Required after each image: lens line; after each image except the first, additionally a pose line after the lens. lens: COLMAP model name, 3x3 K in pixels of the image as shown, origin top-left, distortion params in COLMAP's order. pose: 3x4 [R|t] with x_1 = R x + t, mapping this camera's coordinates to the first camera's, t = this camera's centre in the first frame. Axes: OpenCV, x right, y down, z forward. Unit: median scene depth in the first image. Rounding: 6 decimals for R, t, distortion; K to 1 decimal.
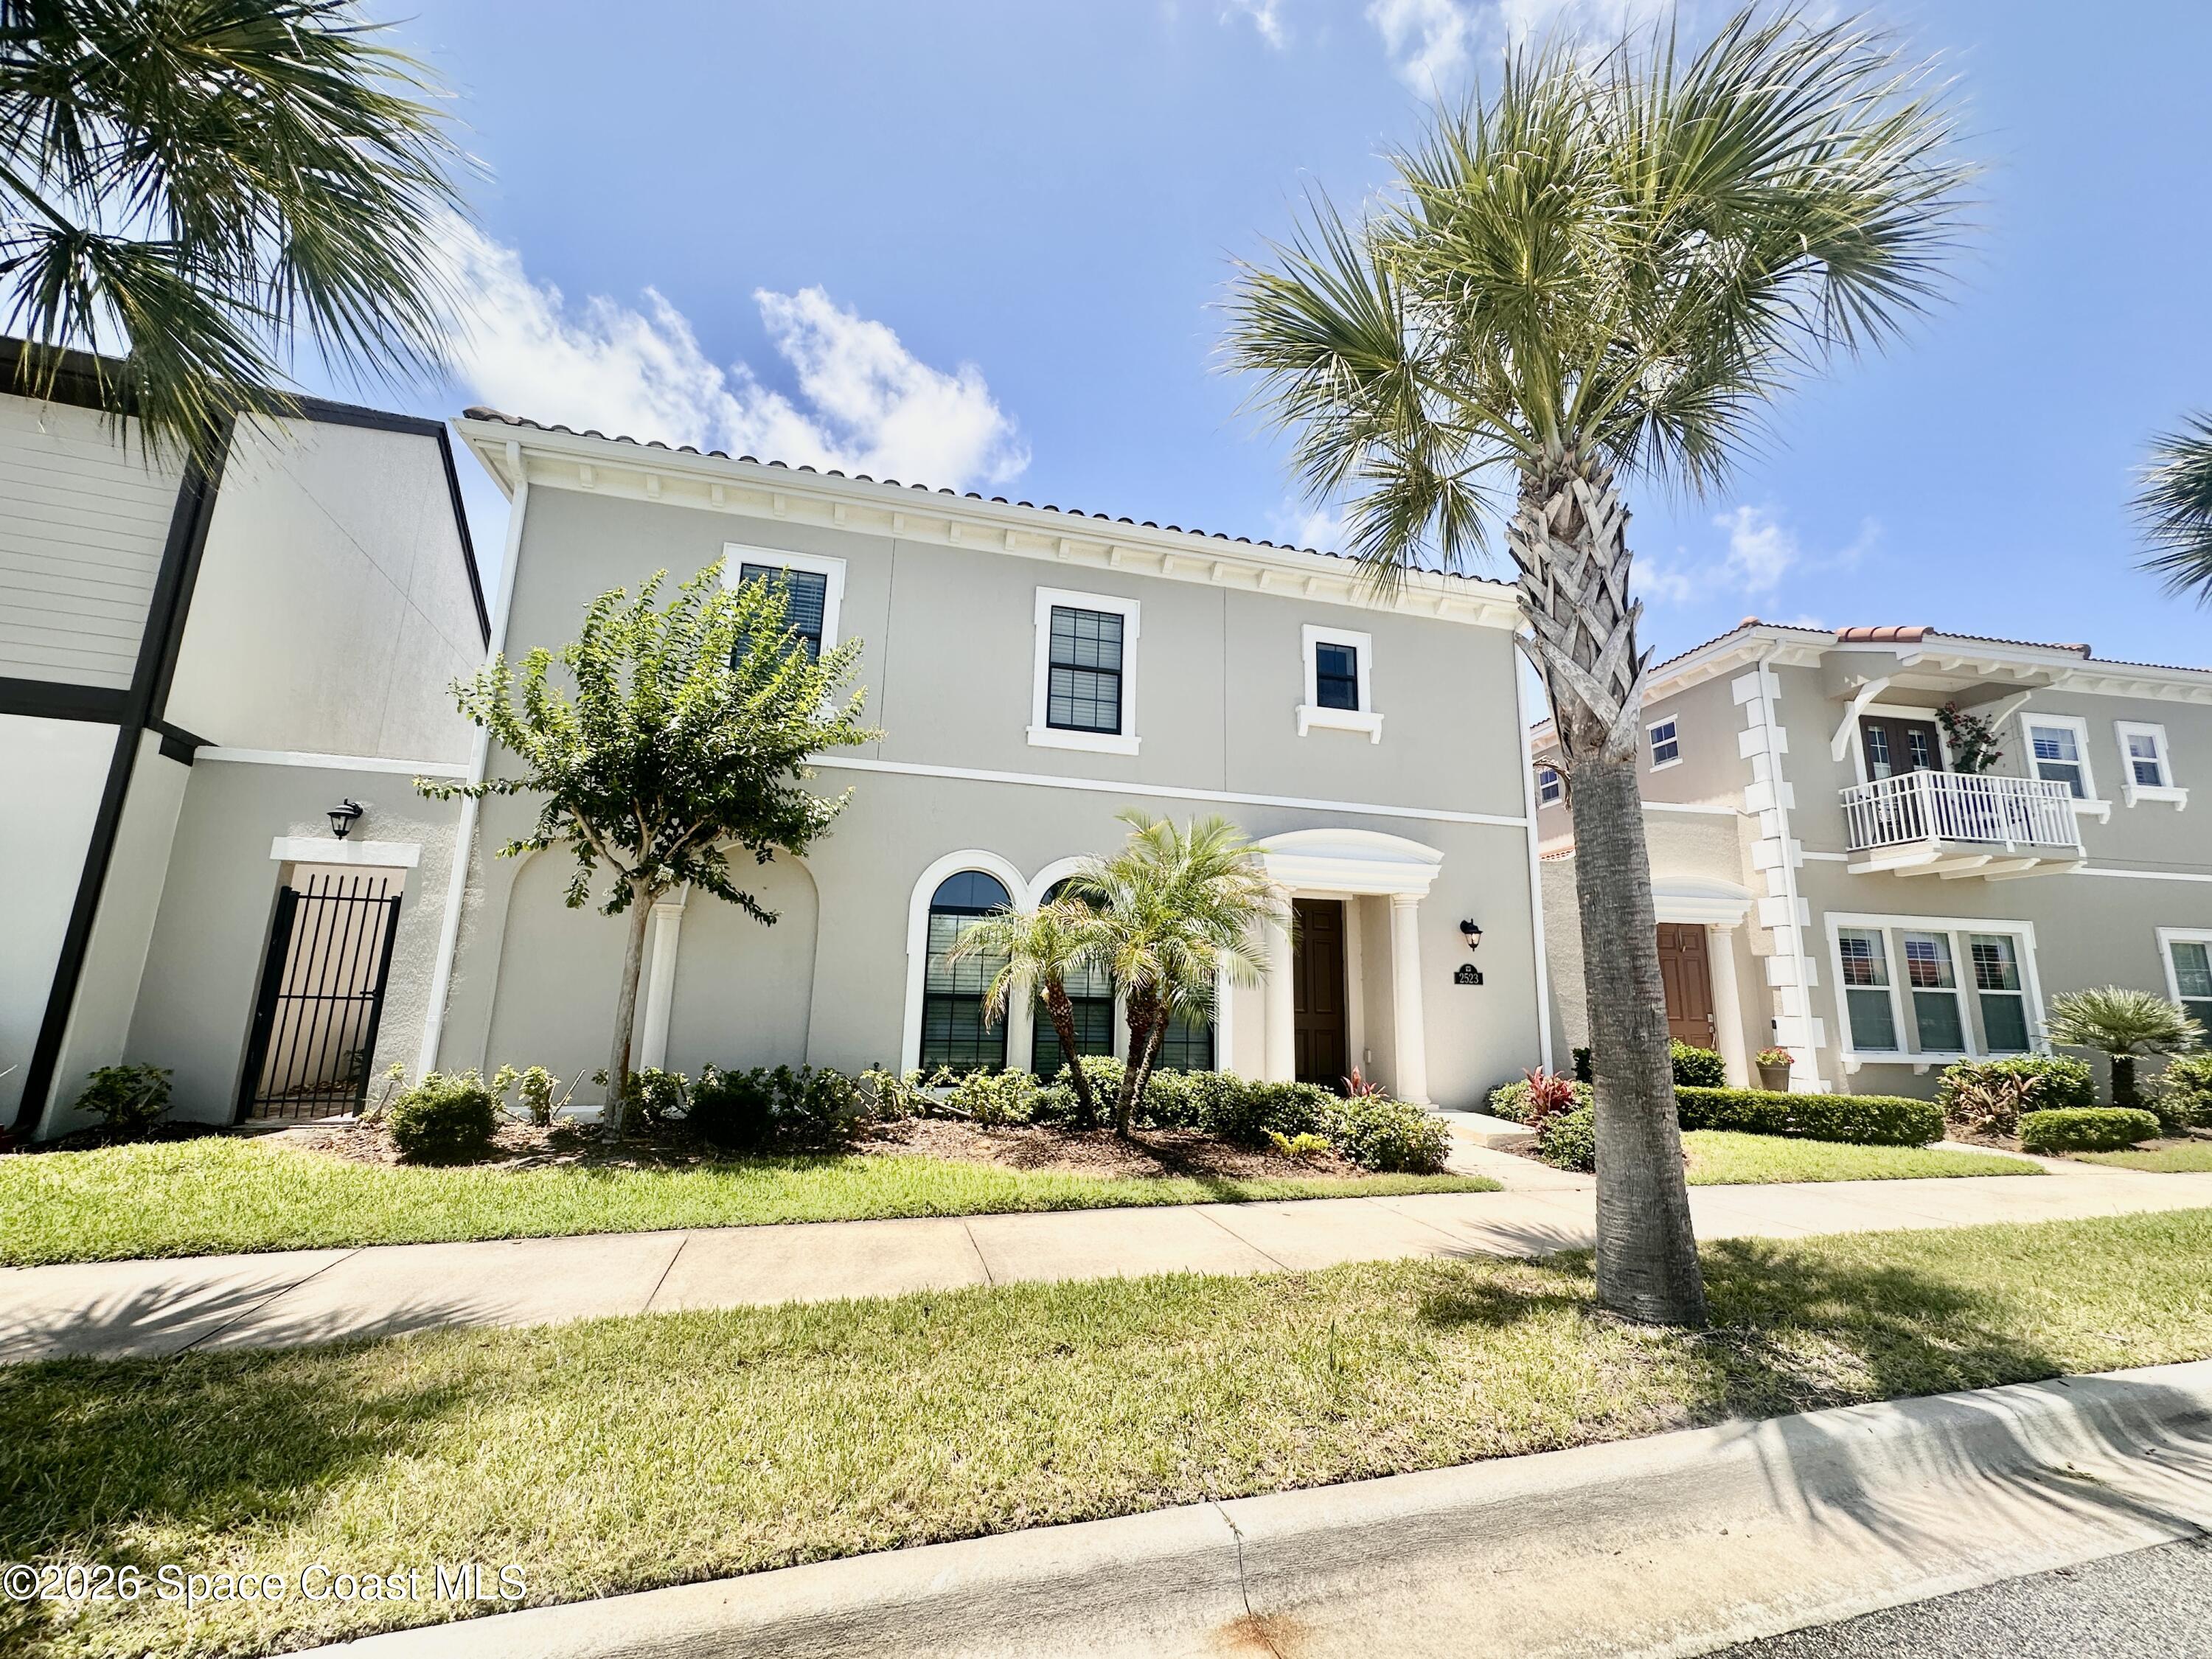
lens RADIAL K [[883.1, 0, 1106.0], [0, 883.1, 829.5], [0, 0, 1]] dist [-0.002397, -0.000192]
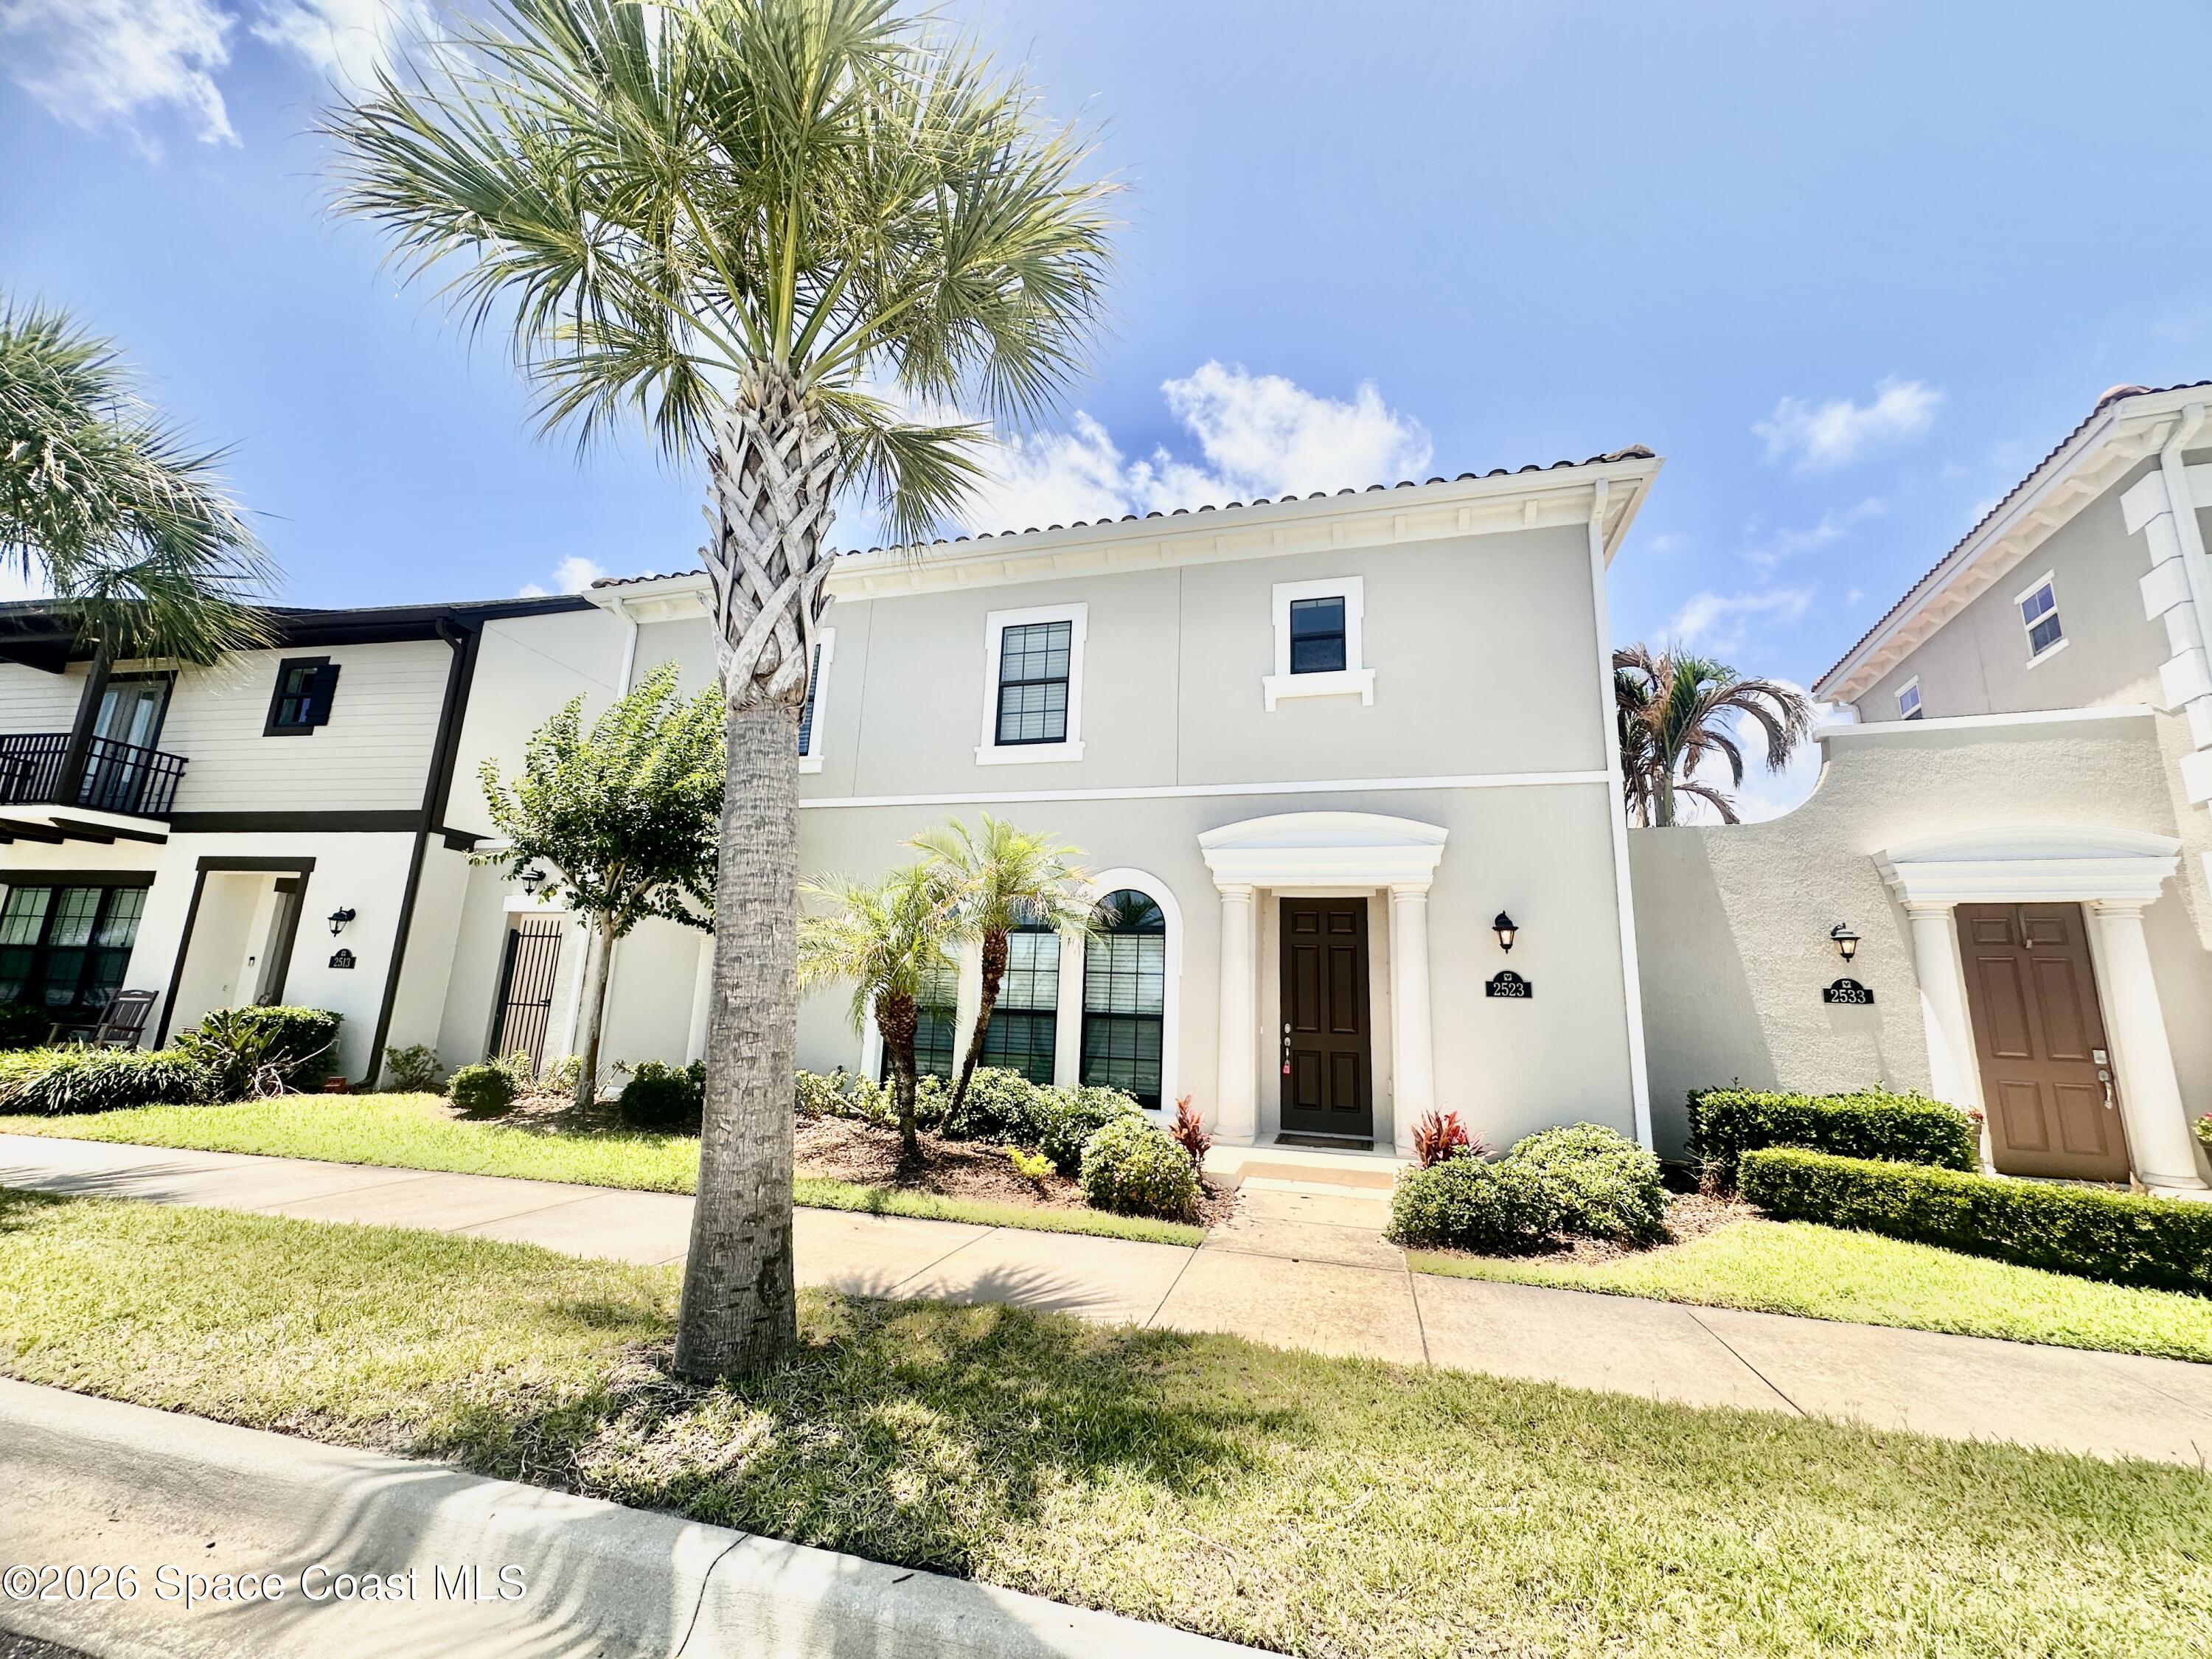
lens RADIAL K [[881.4, 0, 1106.0], [0, 881.4, 829.5], [0, 0, 1]] dist [0.000283, 0.000220]
pose [[0.859421, -0.097801, -0.501826, 0.527783], [0.081500, 0.995189, -0.054375, 0.045754], [0.504730, 0.005832, 0.863257, 0.172776]]
